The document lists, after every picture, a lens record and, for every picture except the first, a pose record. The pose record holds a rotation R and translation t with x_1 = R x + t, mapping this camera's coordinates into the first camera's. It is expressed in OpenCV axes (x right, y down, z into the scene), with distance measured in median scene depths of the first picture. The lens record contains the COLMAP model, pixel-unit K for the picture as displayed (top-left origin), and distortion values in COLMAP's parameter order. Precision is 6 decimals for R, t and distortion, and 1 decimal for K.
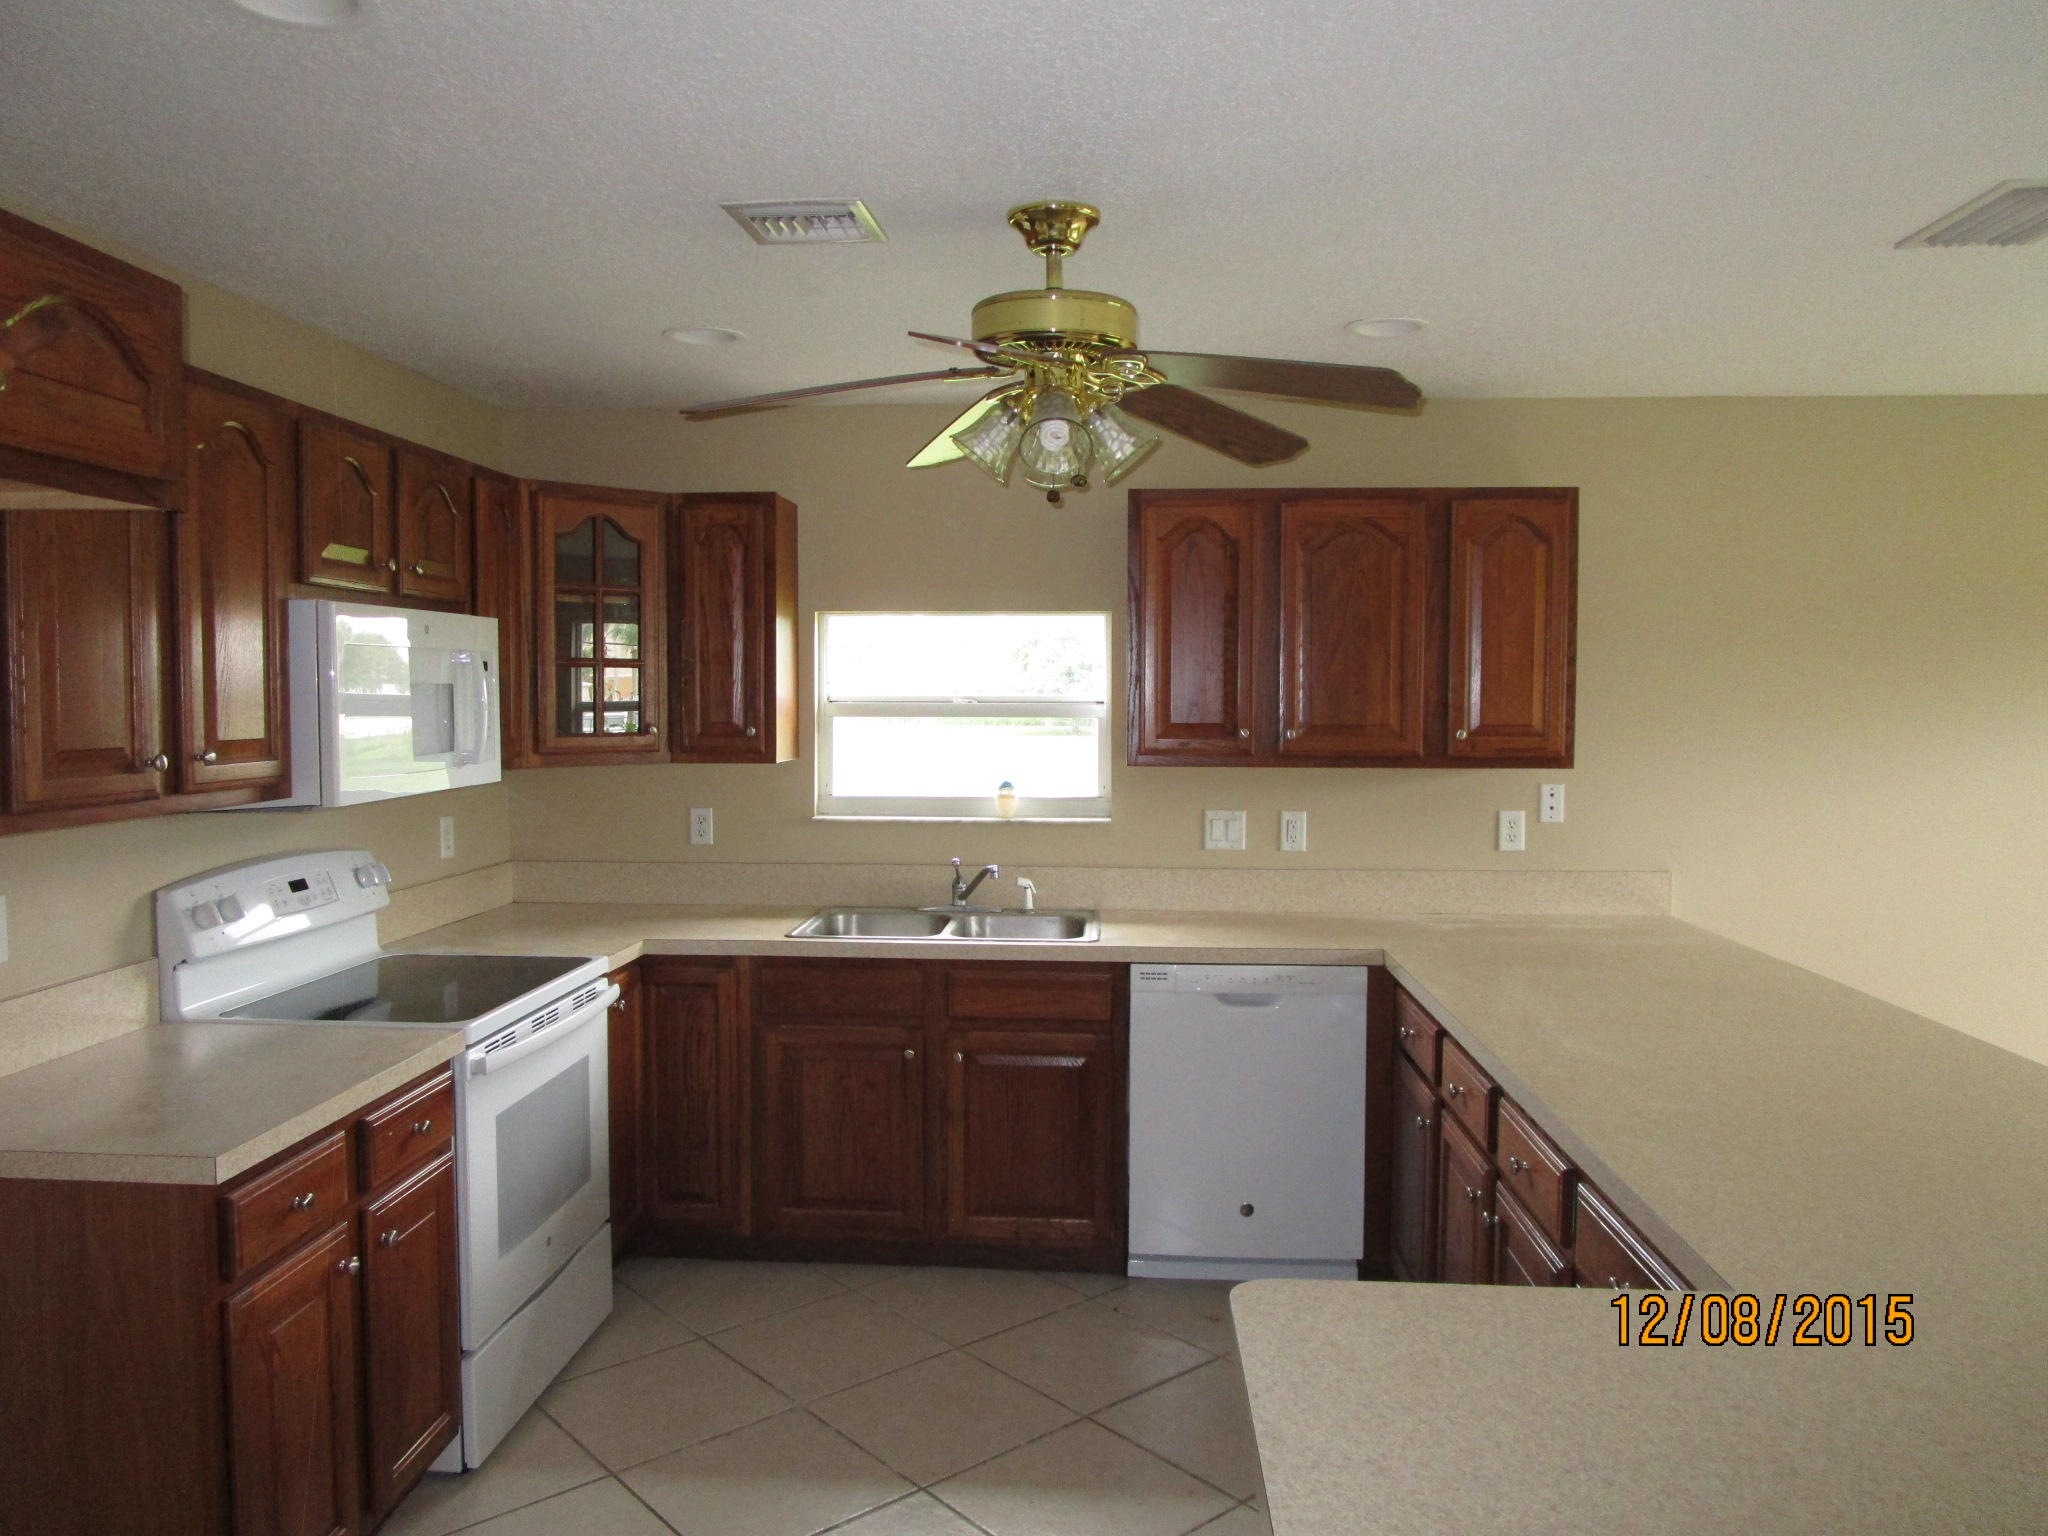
lens RADIAL K [[1445.5, 0, 1014.5], [0, 1445.5, 772.5], [0, 0, 1]] dist [-0.040350, 0.022239]
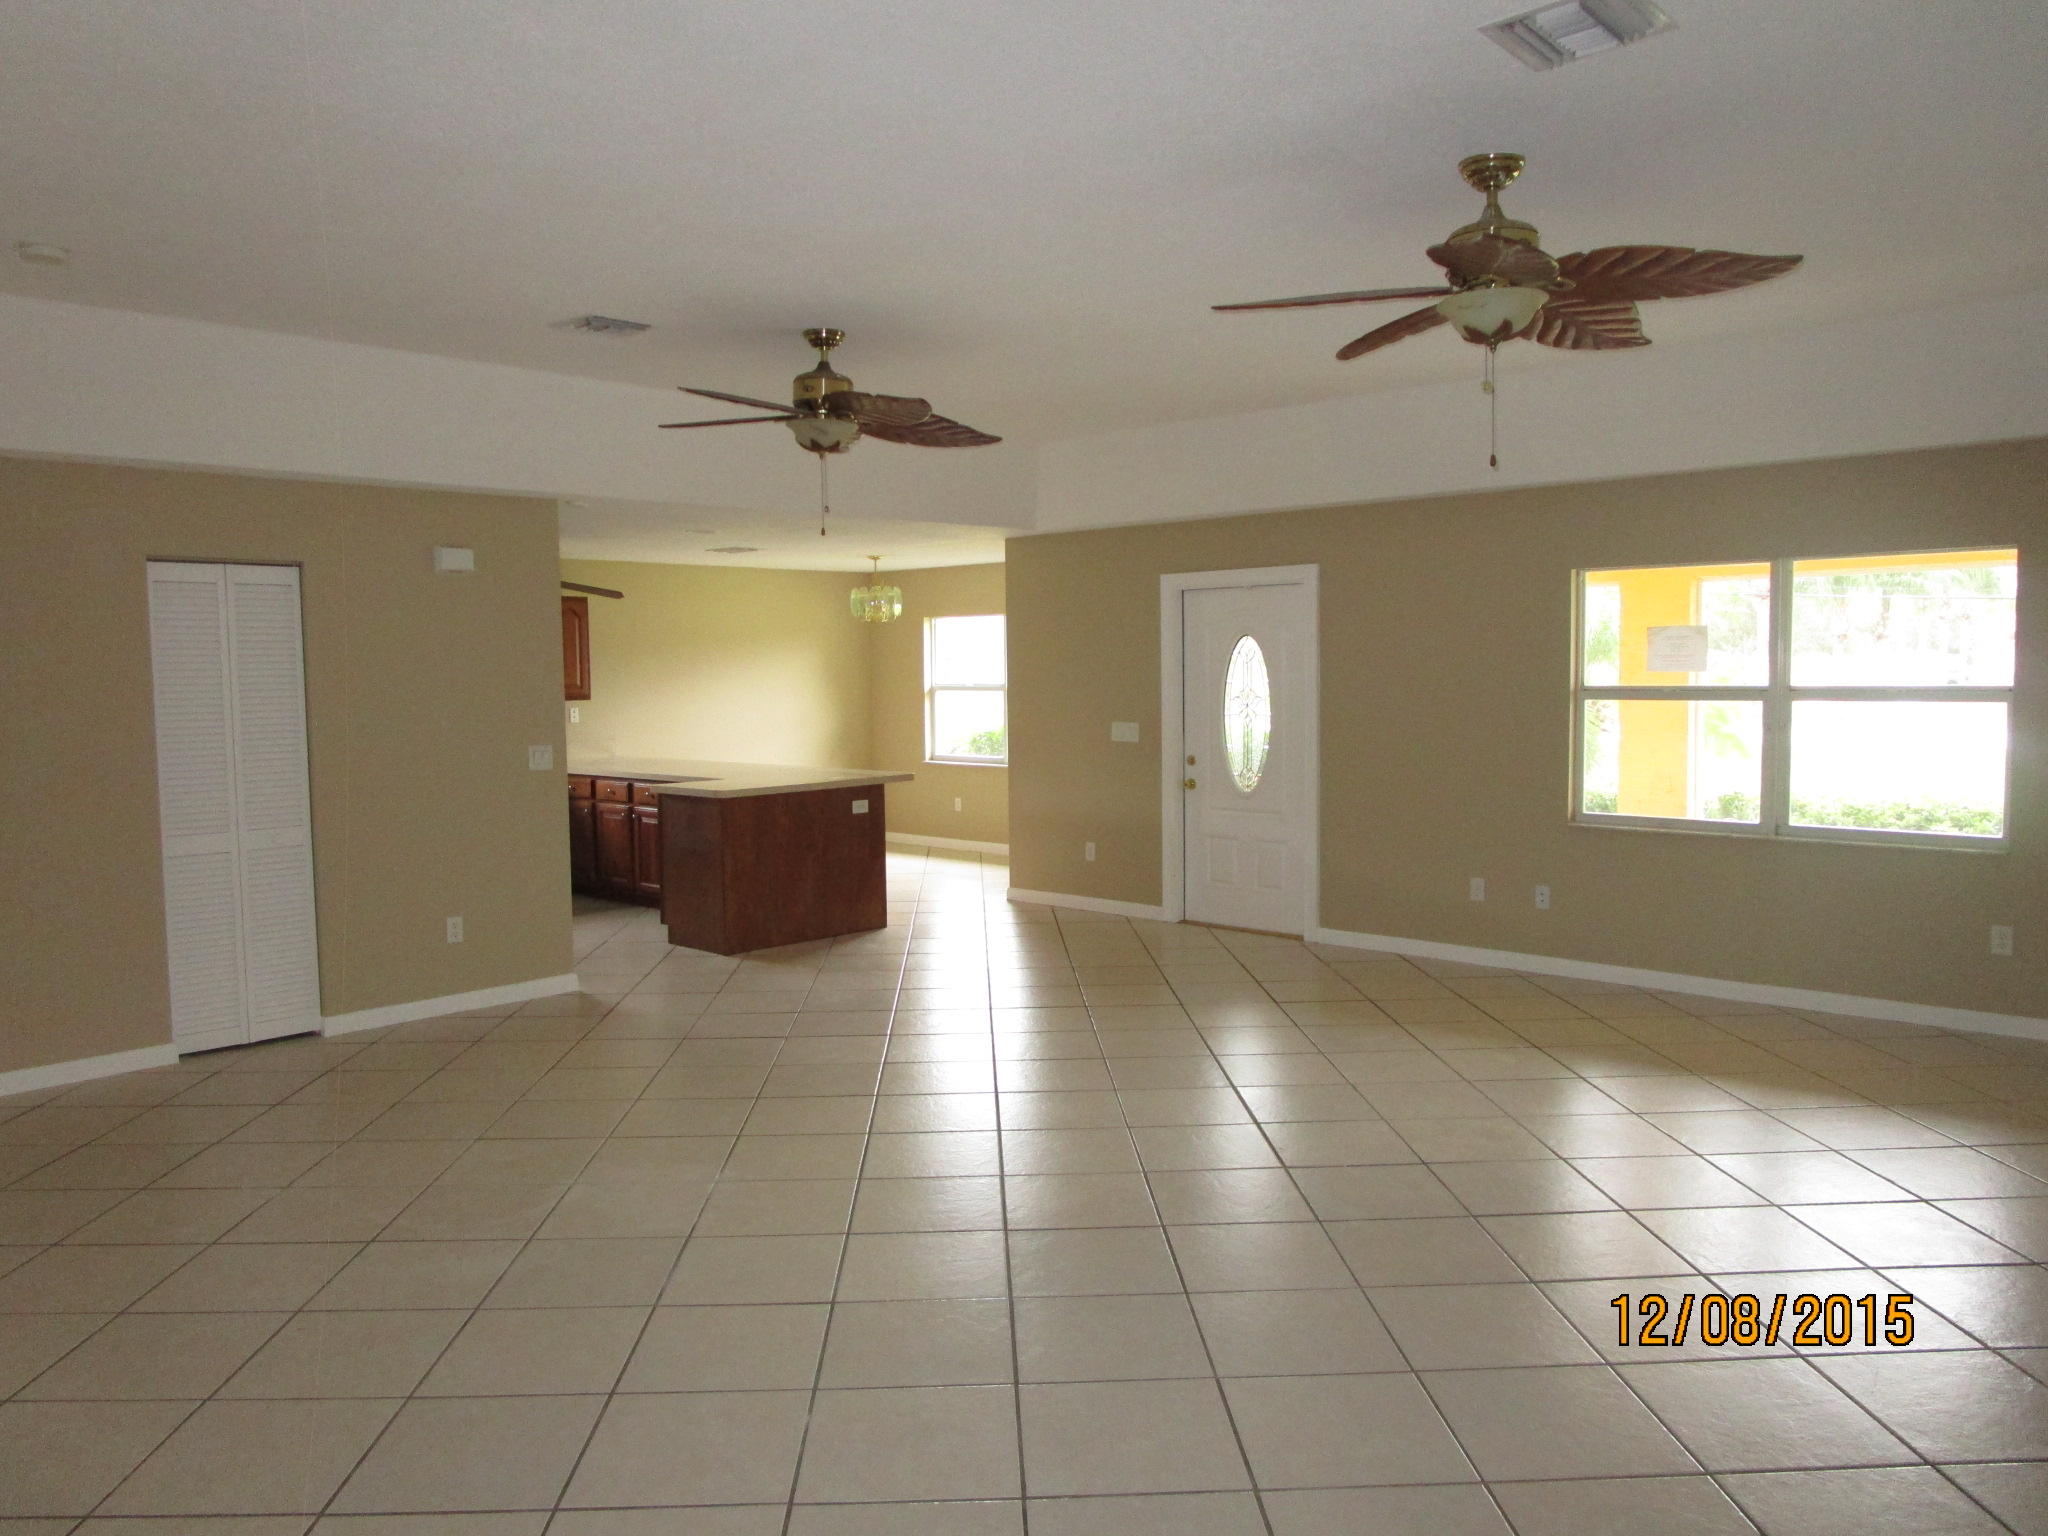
lens RADIAL K [[1445.5, 0, 1014.5], [0, 1445.5, 772.5], [0, 0, 1]] dist [-0.040350, 0.022239]
pose [[0.628170, -0.062685, 0.775547, -1.264357], [0.053652, 0.997867, 0.037198, 0.077451], [-0.776224, 0.018243, 0.630193, -1.376271]]
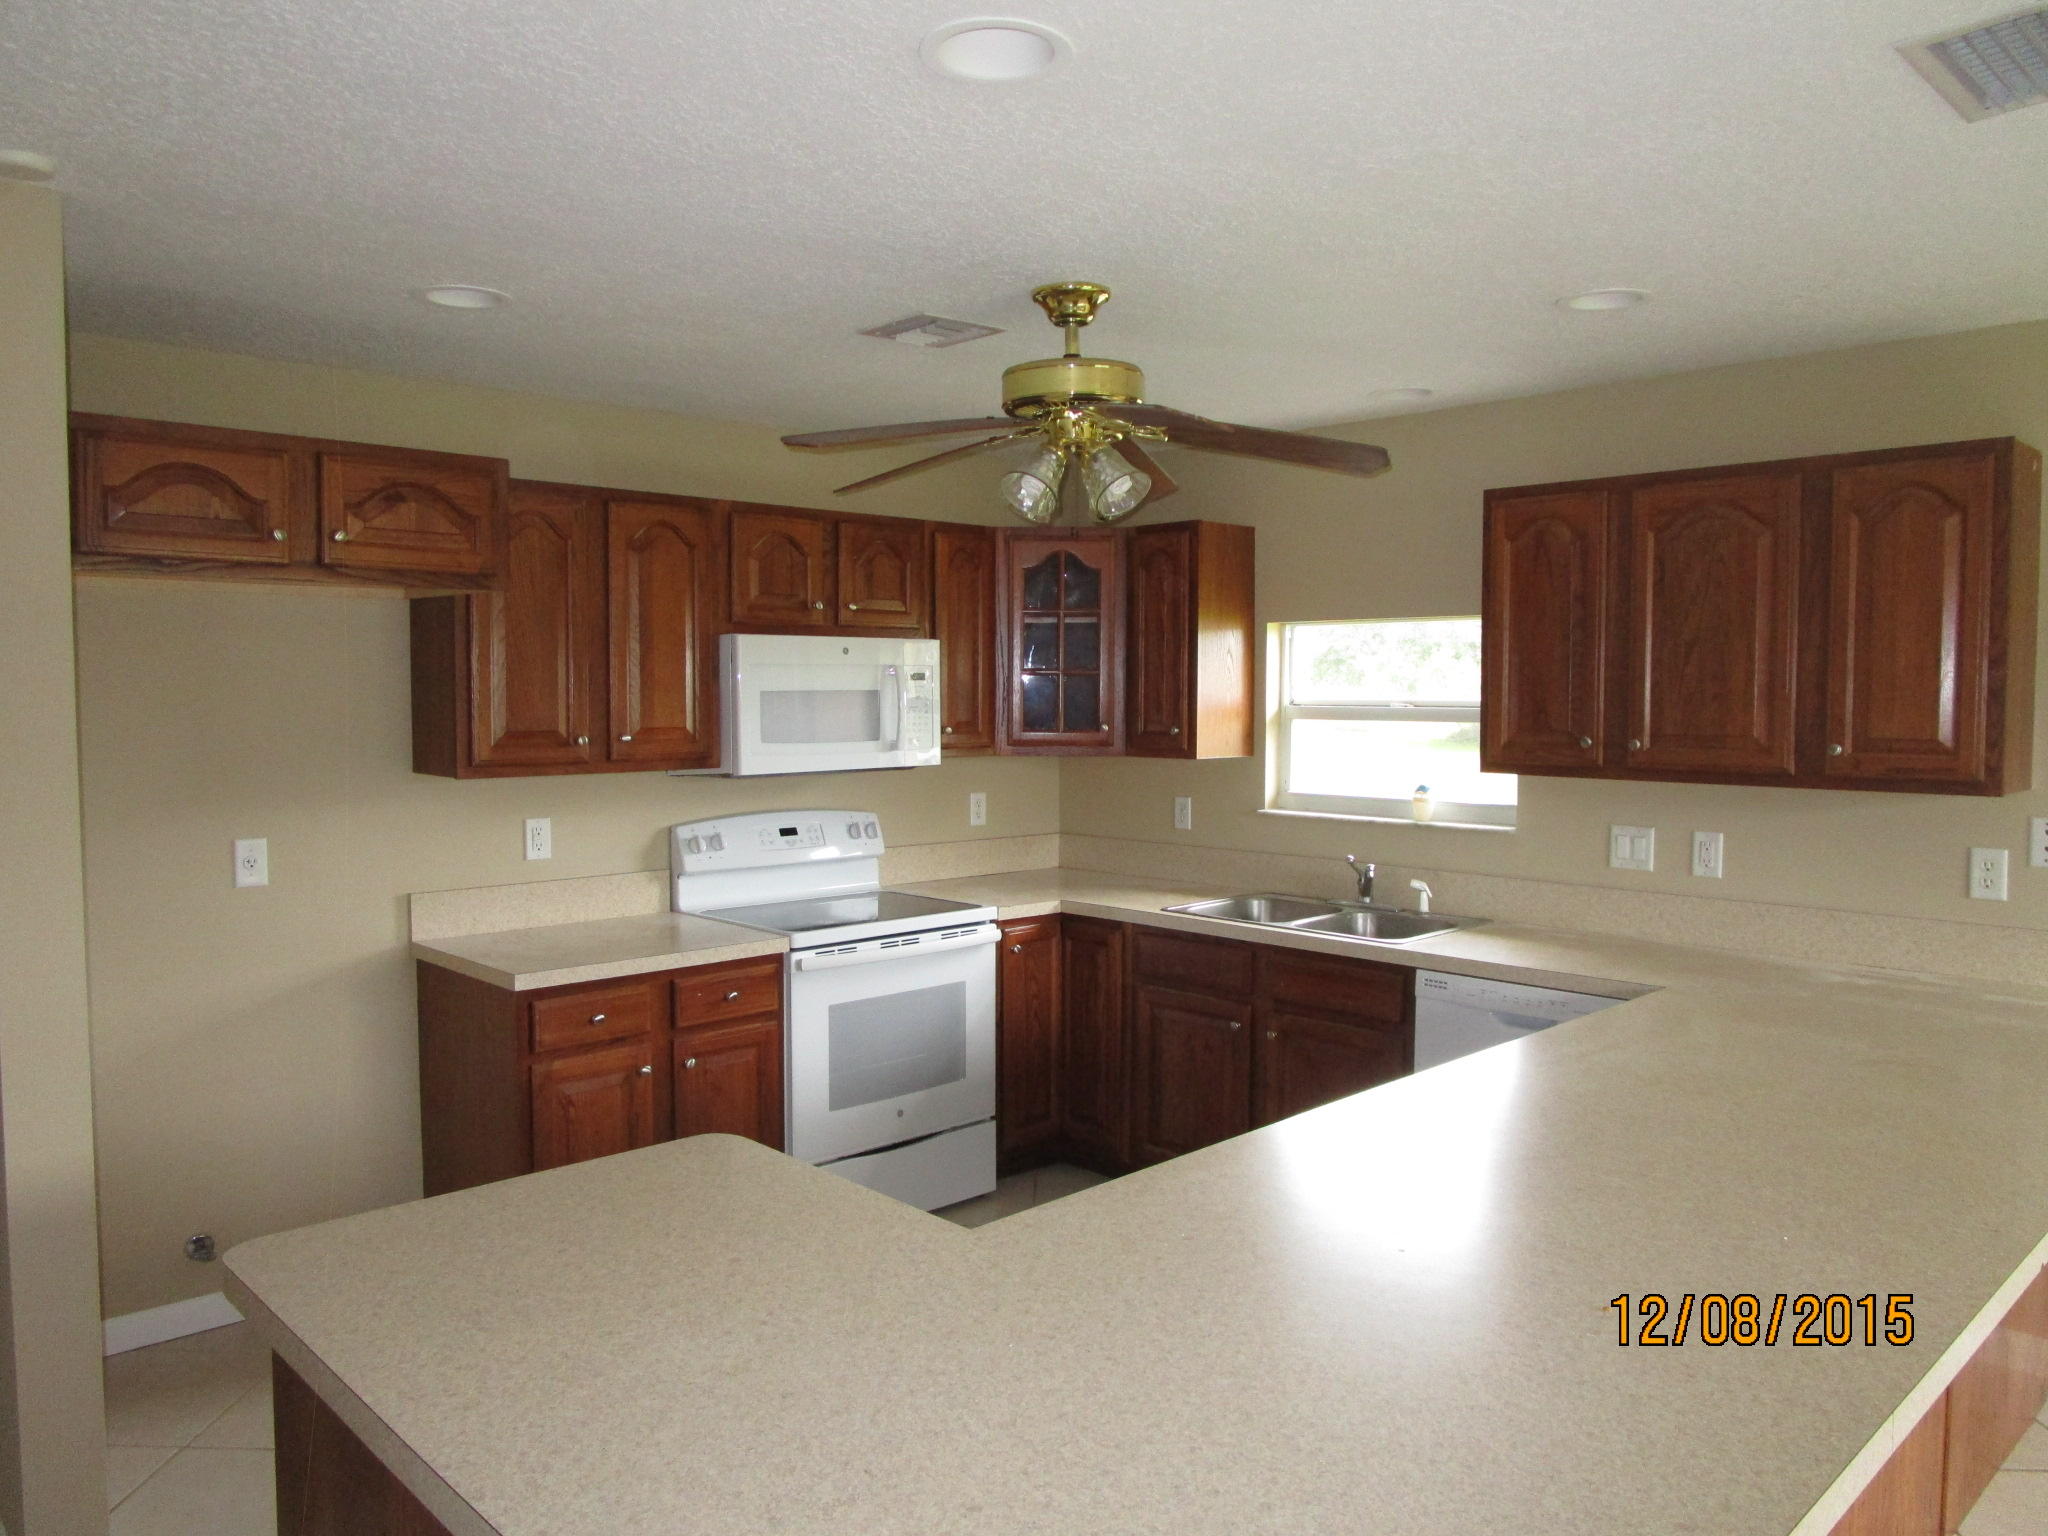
lens RADIAL K [[1445.5, 0, 1014.5], [0, 1445.5, 772.5], [0, 0, 1]] dist [-0.040350, 0.022239]
pose [[0.745221, 0.037368, -0.665770, 0.517529], [-0.037025, 0.999207, 0.014640, -0.007731], [0.665789, 0.013740, 0.746014, 0.064113]]
